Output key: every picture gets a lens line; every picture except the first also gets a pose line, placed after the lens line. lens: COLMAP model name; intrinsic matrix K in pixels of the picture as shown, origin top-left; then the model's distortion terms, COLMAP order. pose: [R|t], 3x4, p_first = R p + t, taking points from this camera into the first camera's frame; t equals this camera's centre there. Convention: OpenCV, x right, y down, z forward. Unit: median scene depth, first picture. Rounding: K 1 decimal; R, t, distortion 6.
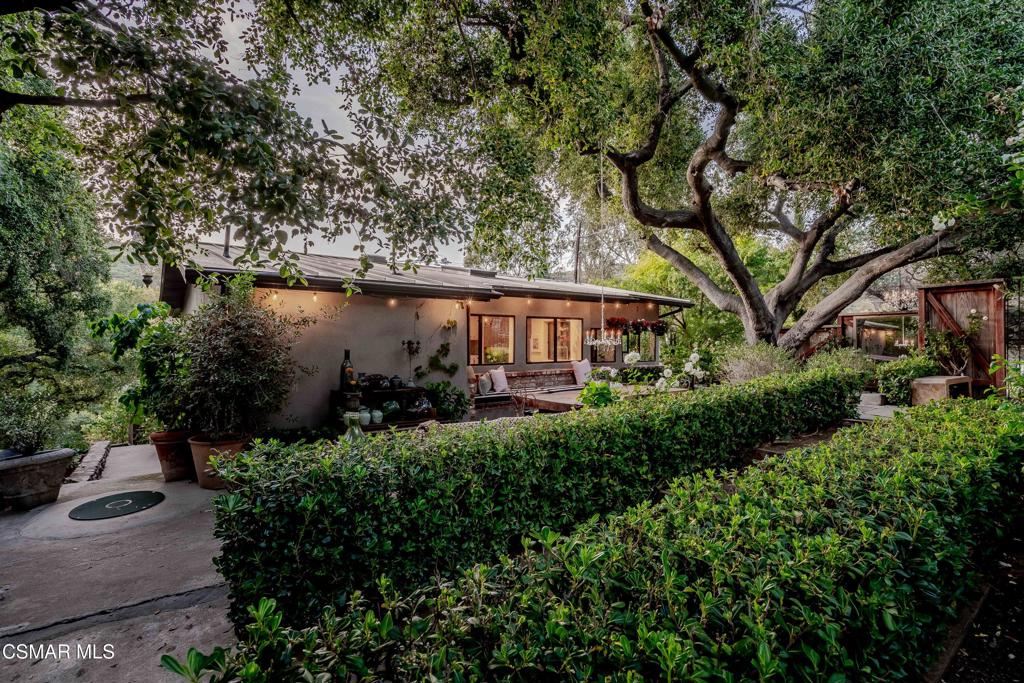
lens RADIAL K [[492.1, 0, 511.1], [0, 492.1, 343.4], [0, 0, 1]] dist [-0.002565, -0.000274]
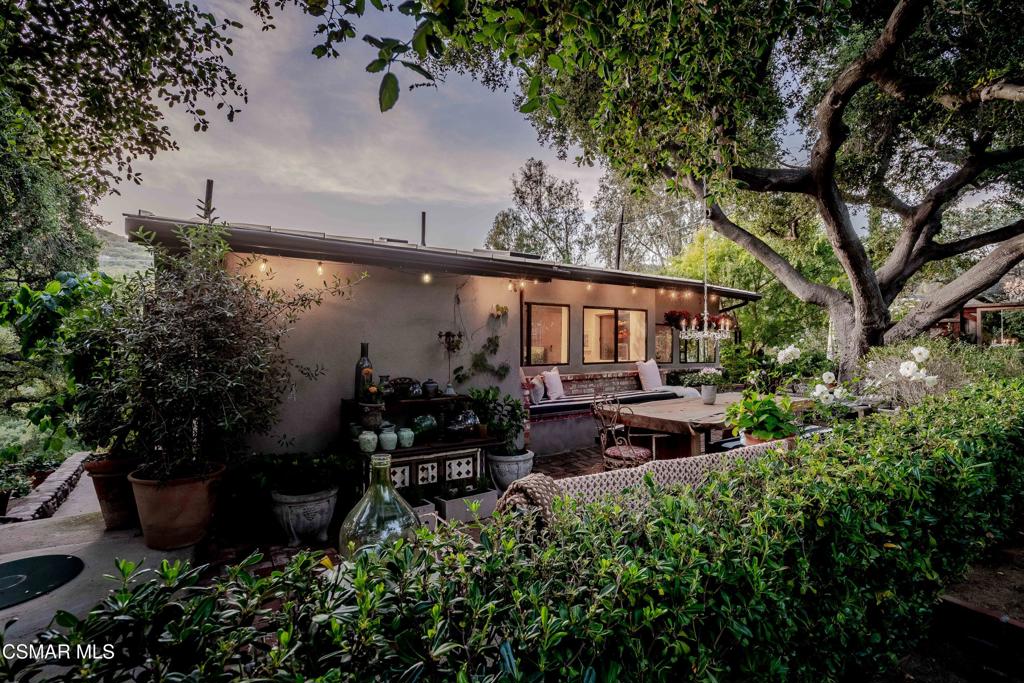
lens RADIAL K [[492.1, 0, 512.9], [0, 492.1, 343.2], [0, 0, 1]] dist [-0.002565, -0.000274]
pose [[0.999709, 0.002903, -0.023945, -0.084831], [-0.002977, 0.999991, -0.003070, 0.012190], [0.023936, 0.003141, 0.999709, 0.244507]]
